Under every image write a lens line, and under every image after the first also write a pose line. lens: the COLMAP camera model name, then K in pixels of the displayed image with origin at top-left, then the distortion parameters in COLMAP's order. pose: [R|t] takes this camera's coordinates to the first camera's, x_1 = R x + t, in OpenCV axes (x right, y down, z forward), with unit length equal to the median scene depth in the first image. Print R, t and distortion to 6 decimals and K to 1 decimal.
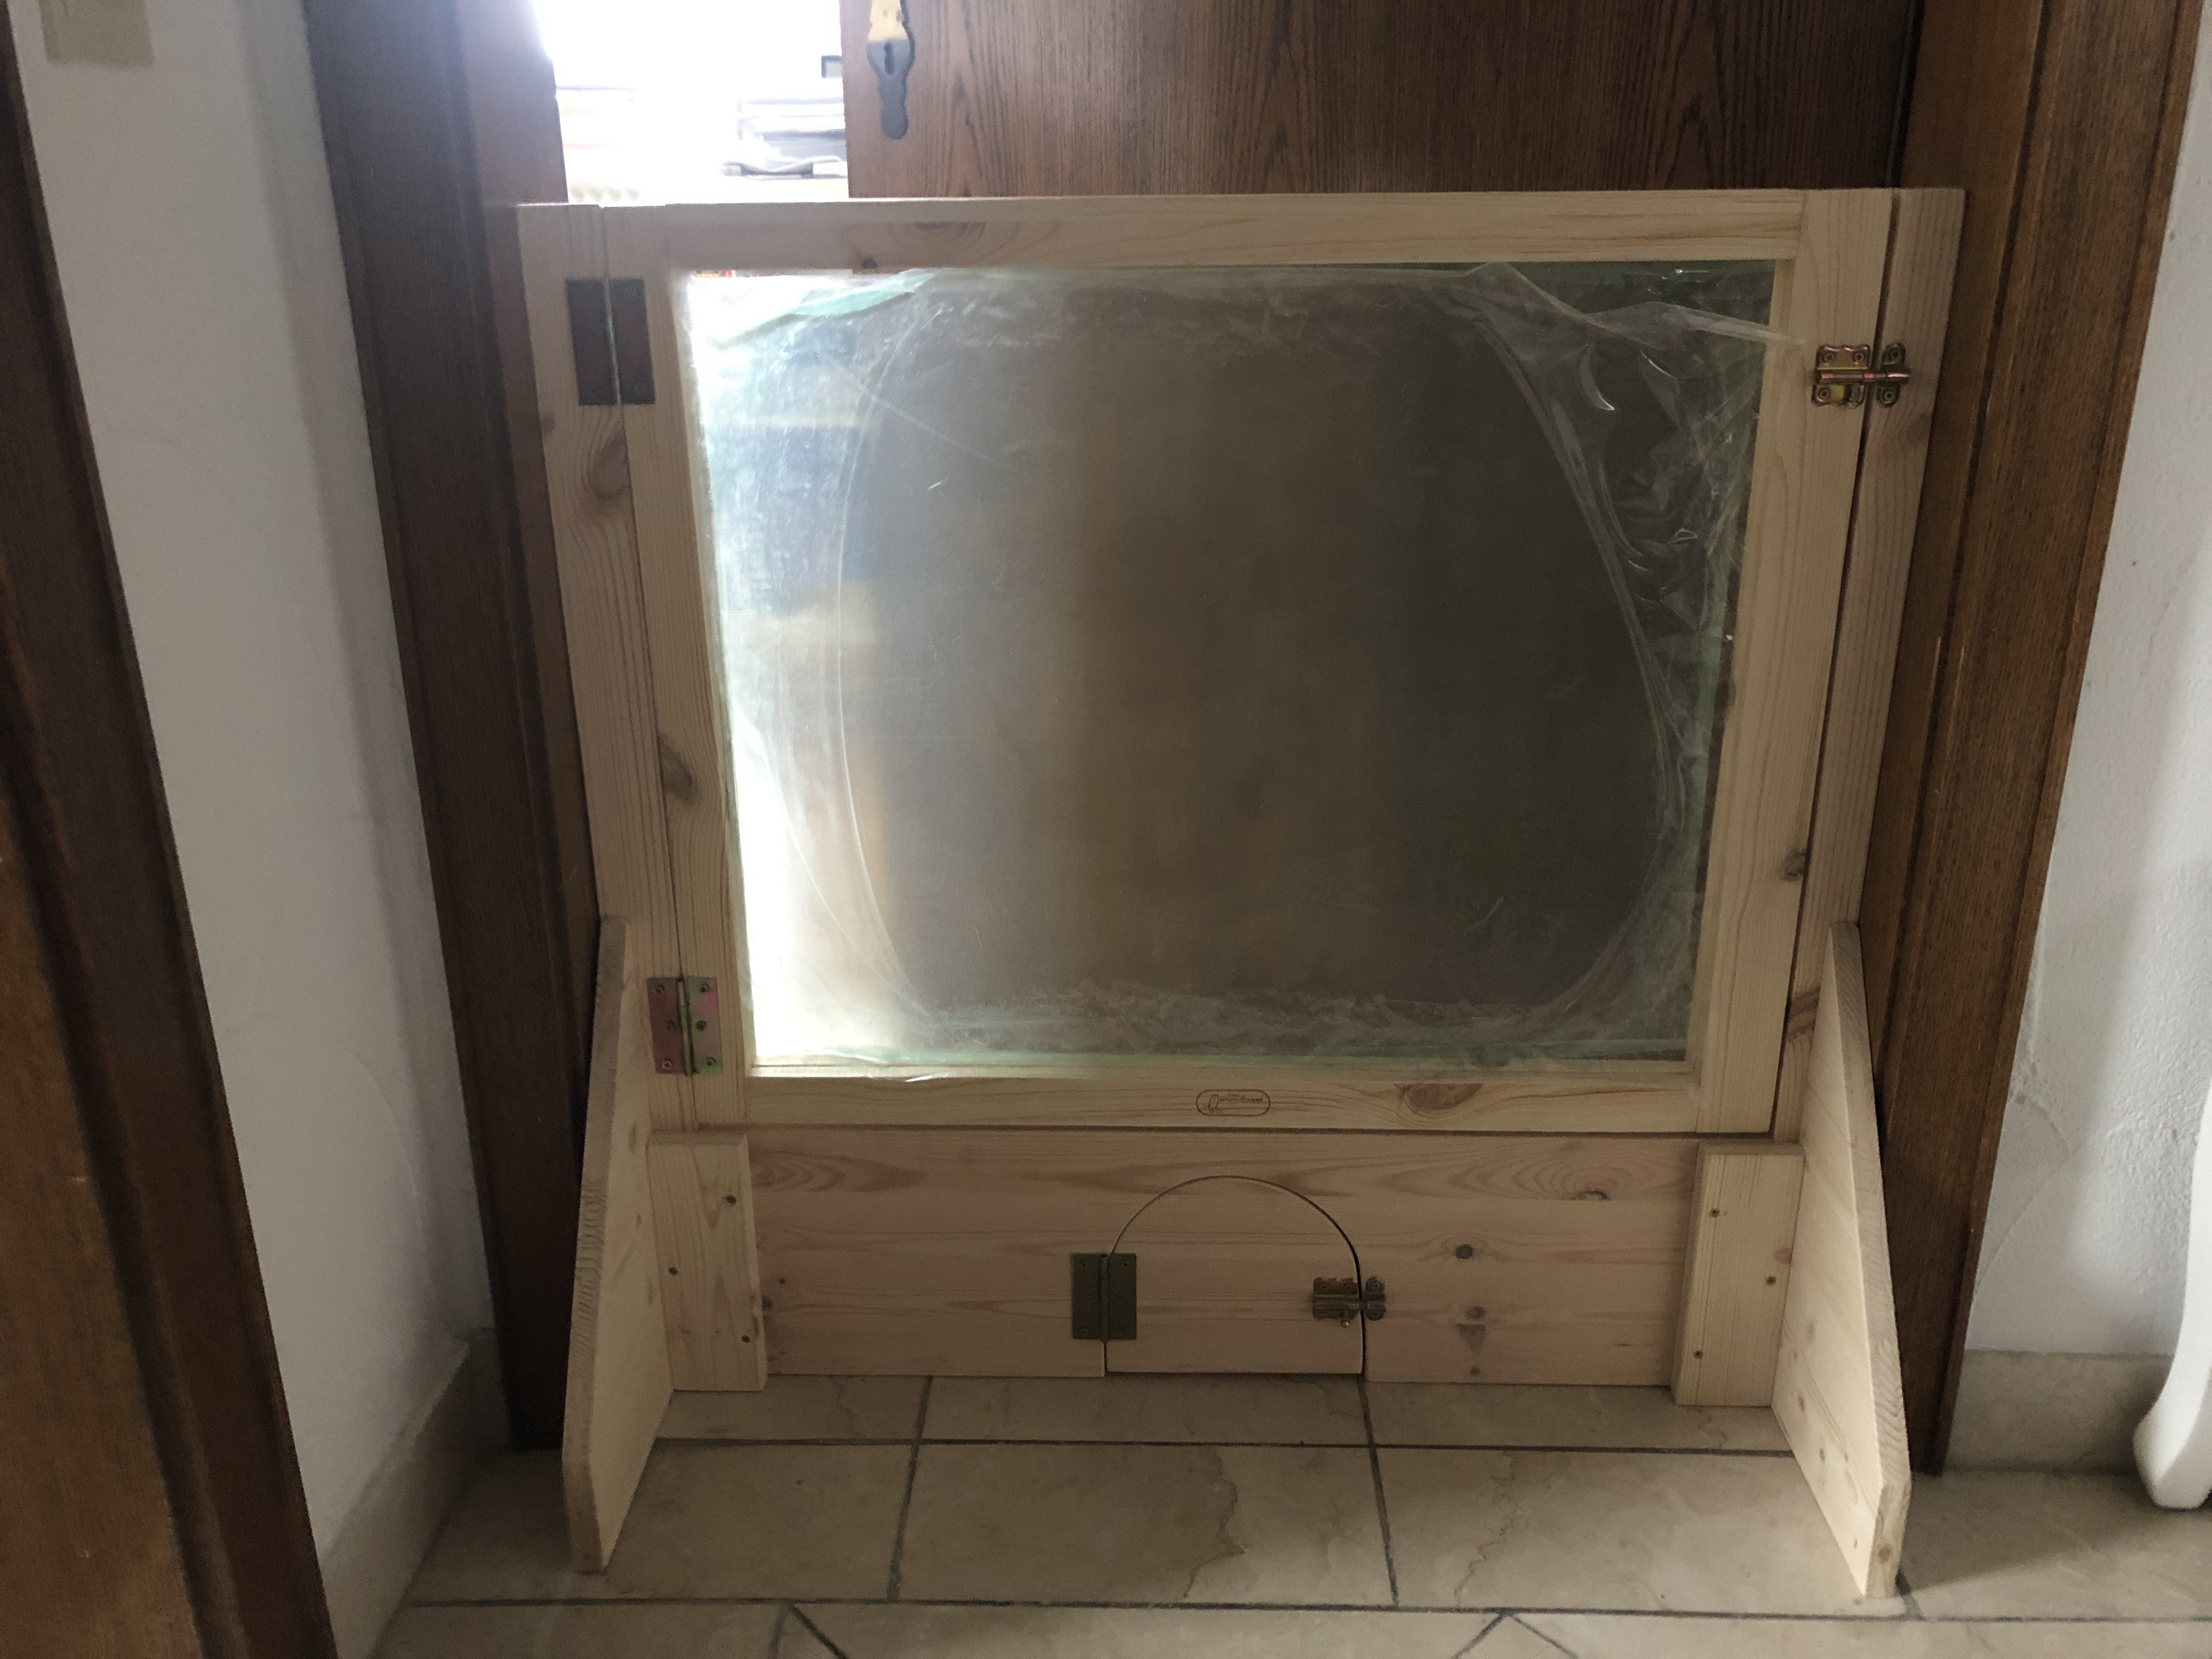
lens RADIAL K [[1801.2, 0, 1109.1], [0, 1801.2, 829.3], [0, 0, 1]] dist [0.032425, 0.002097]
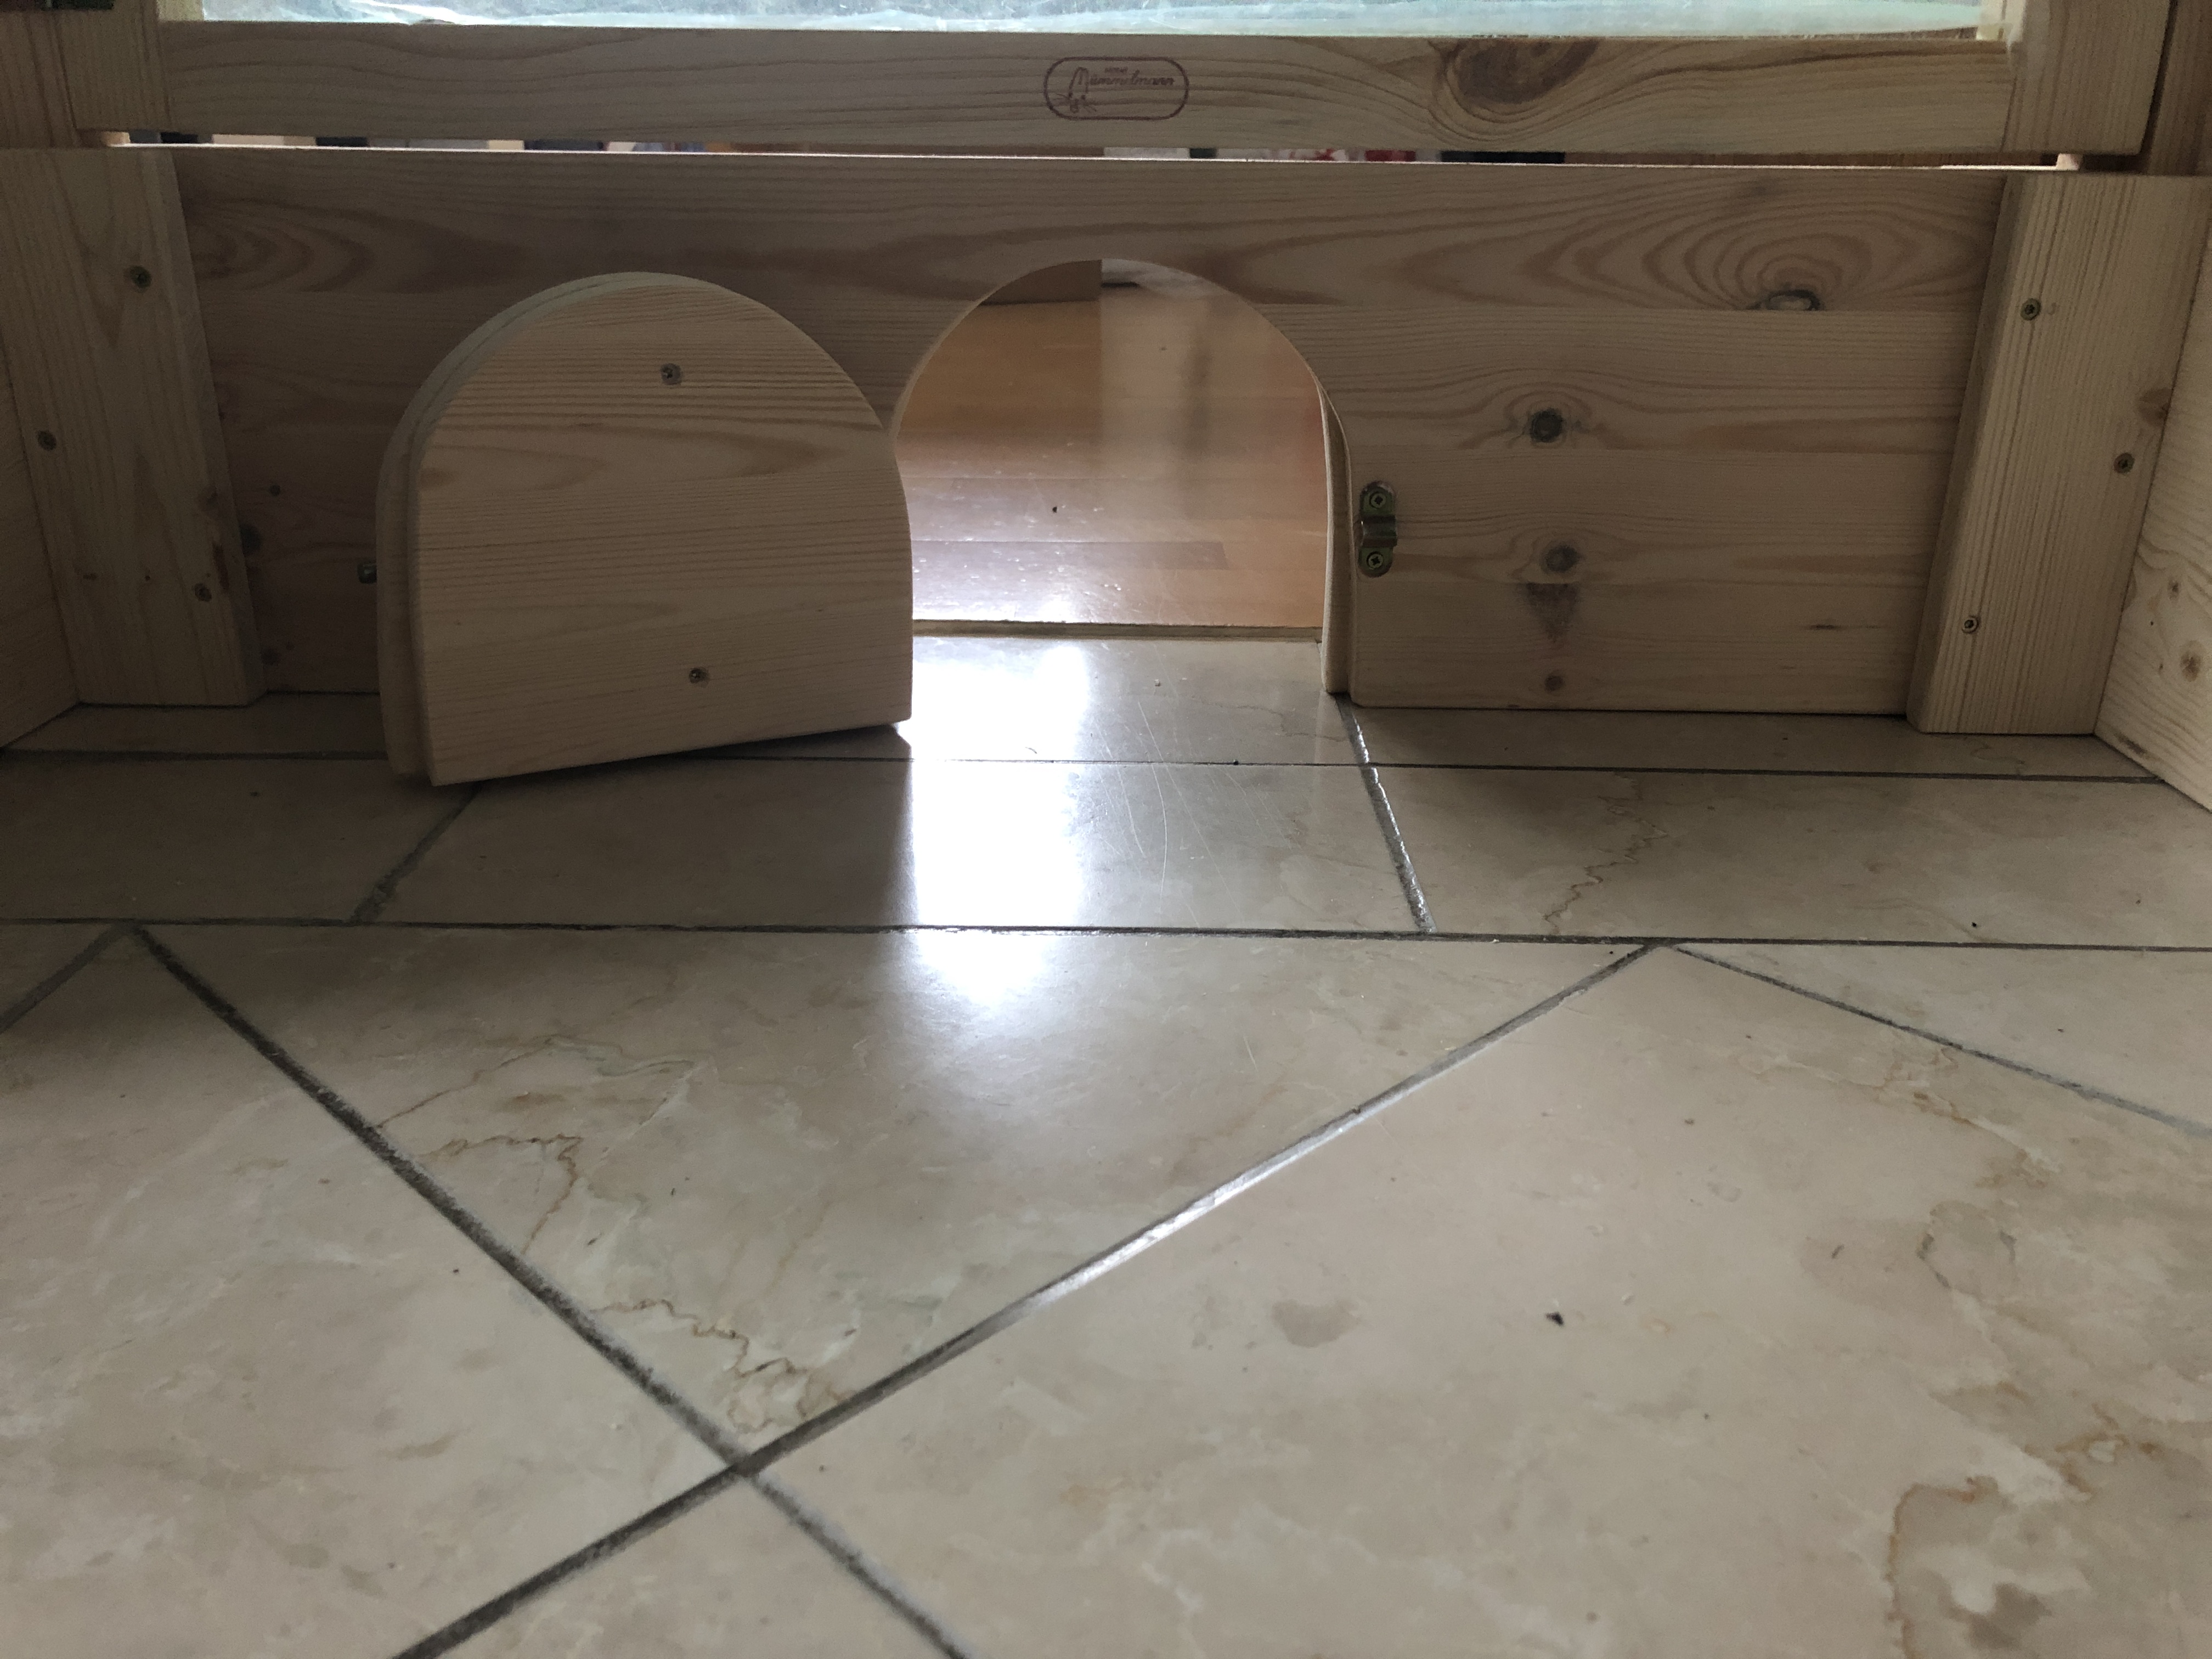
lens RADIAL K [[1801.2, 0, 1112.6], [0, 1801.2, 821.9], [0, 0, 1]] dist [0.032425, 0.002097]
pose [[0.999686, 0.011946, 0.022047, 0.058688], [-0.012268, 0.999819, 0.014521, 0.349951], [-0.021870, -0.014787, 0.999651, 0.471856]]
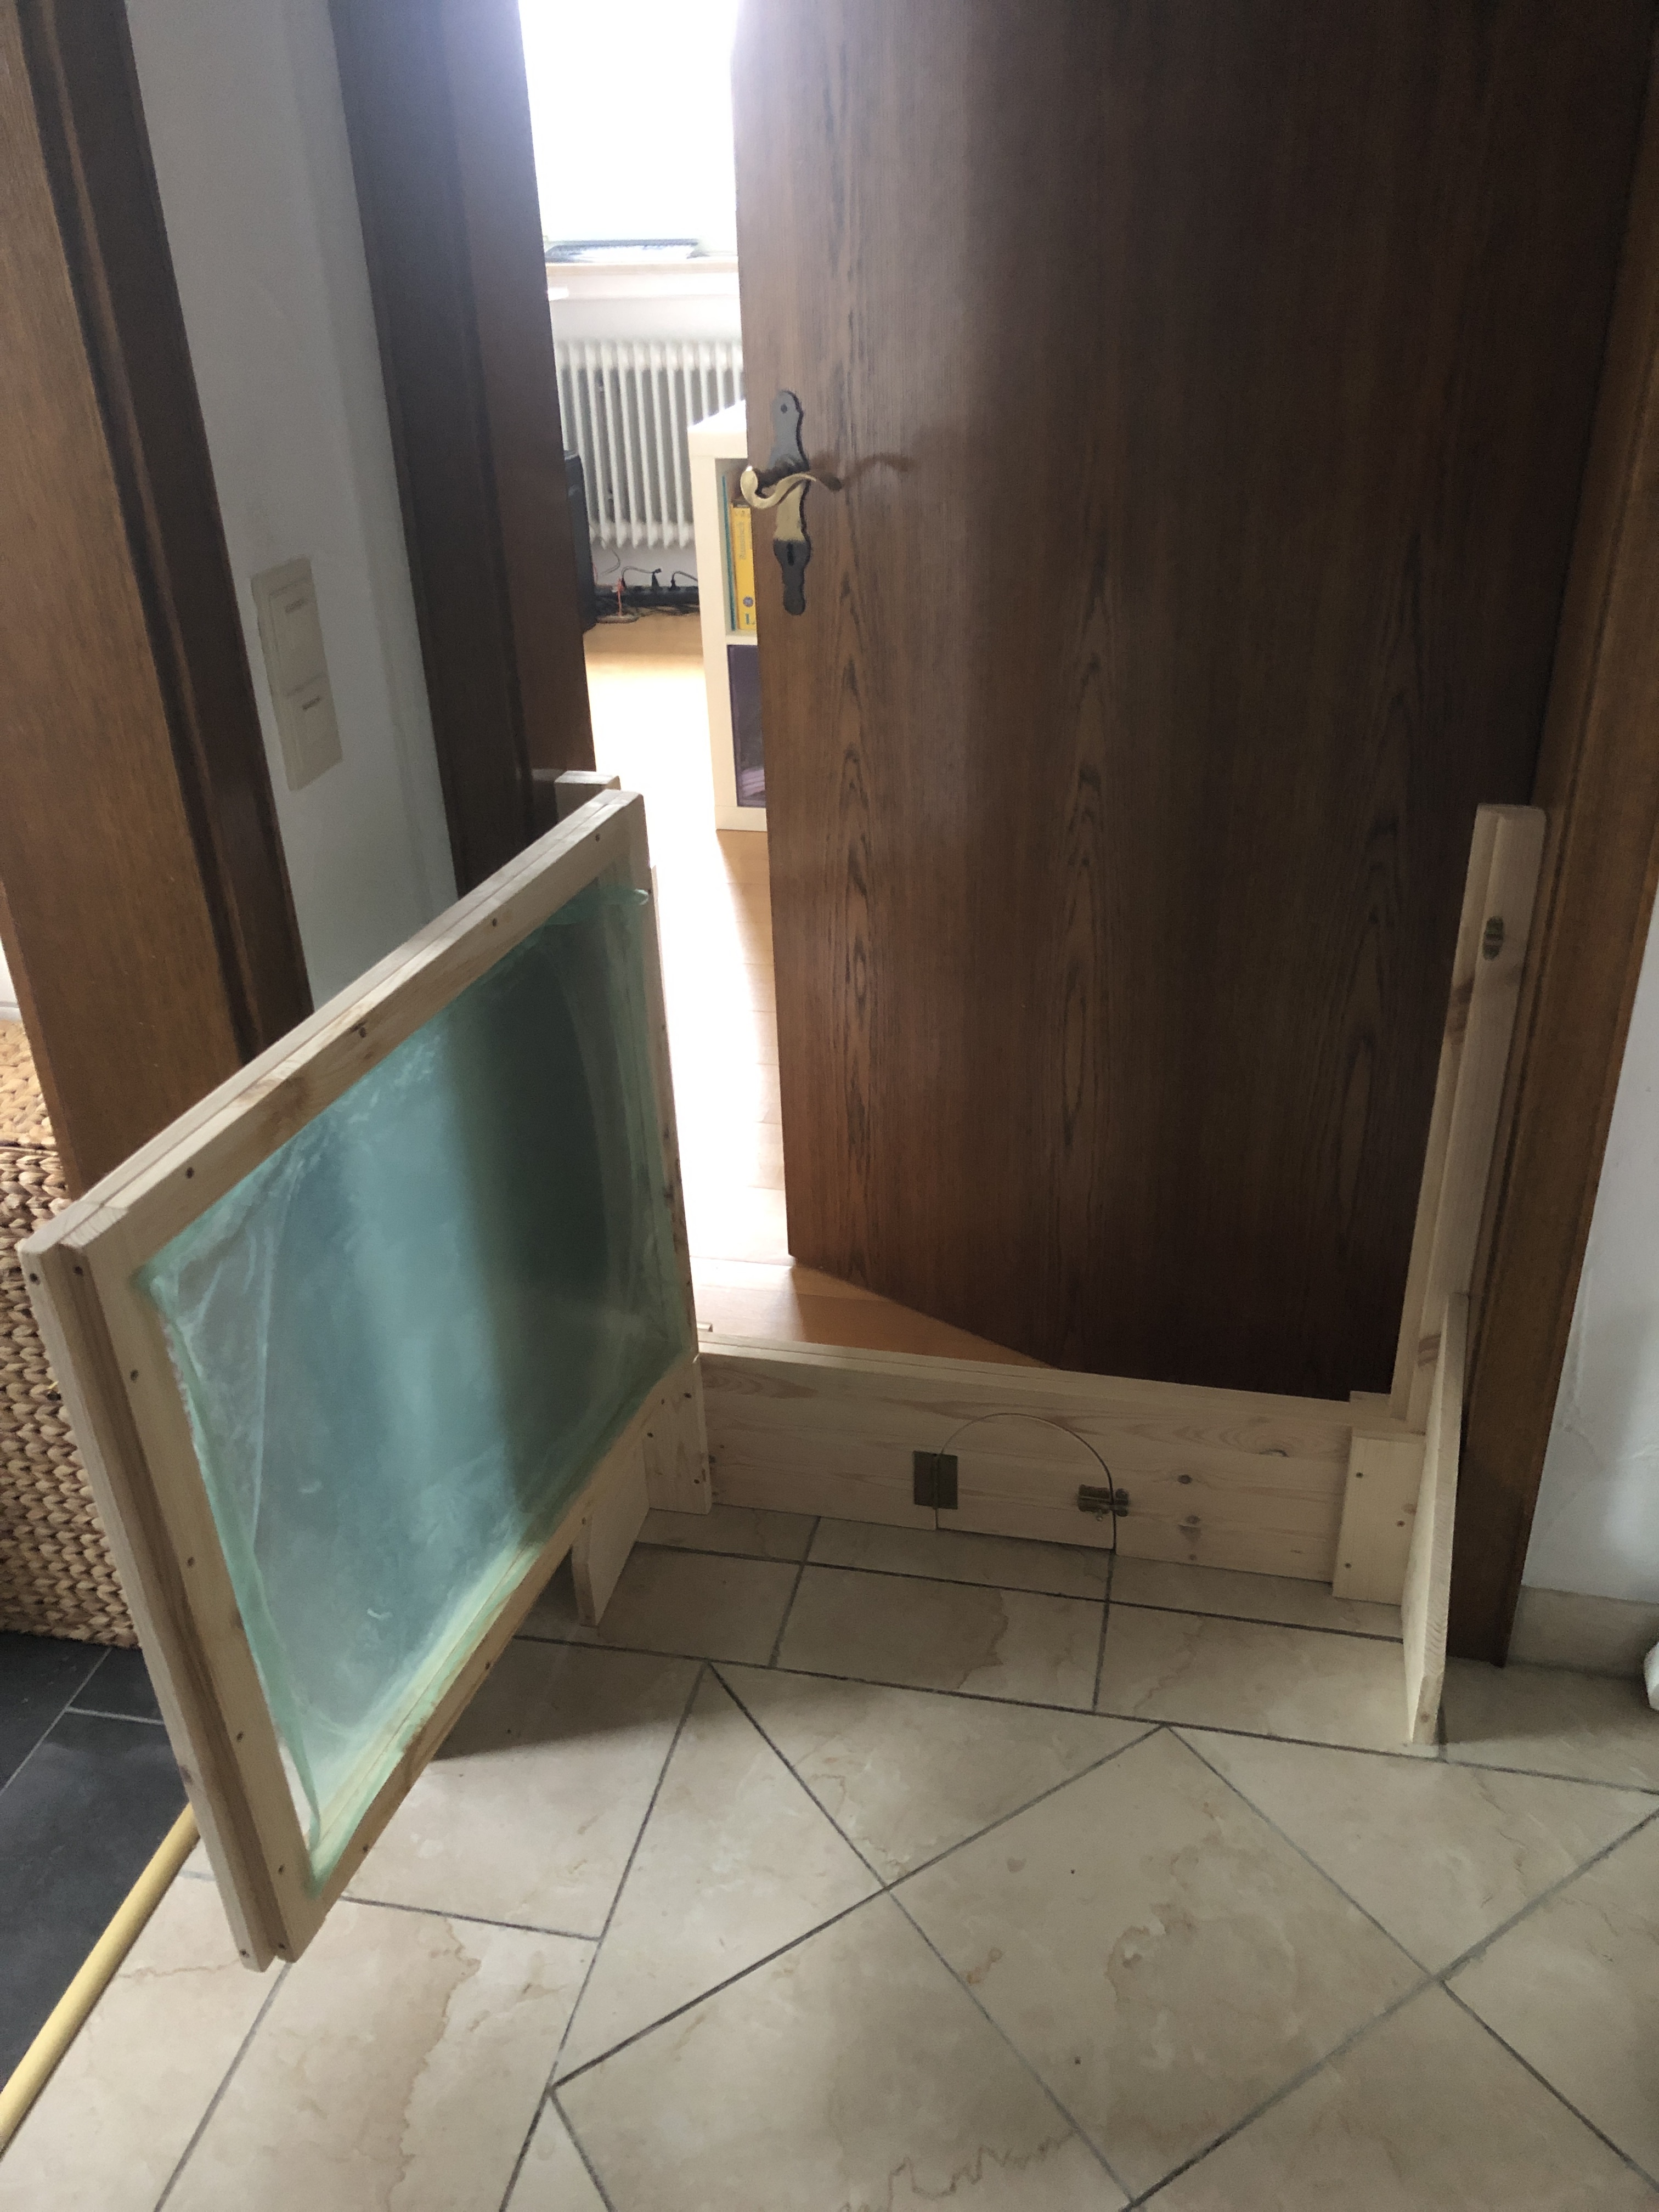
lens RADIAL K [[1801.2, 0, 870.1], [0, 1801.2, 1121.6], [0, 0, 1]] dist [0.032425, 0.002097]
pose [[0.984956, 0.072762, -0.156740, 0.156795], [-0.048602, 0.987062, 0.152795, -0.254234], [0.165830, -0.142878, 0.975749, -0.397313]]
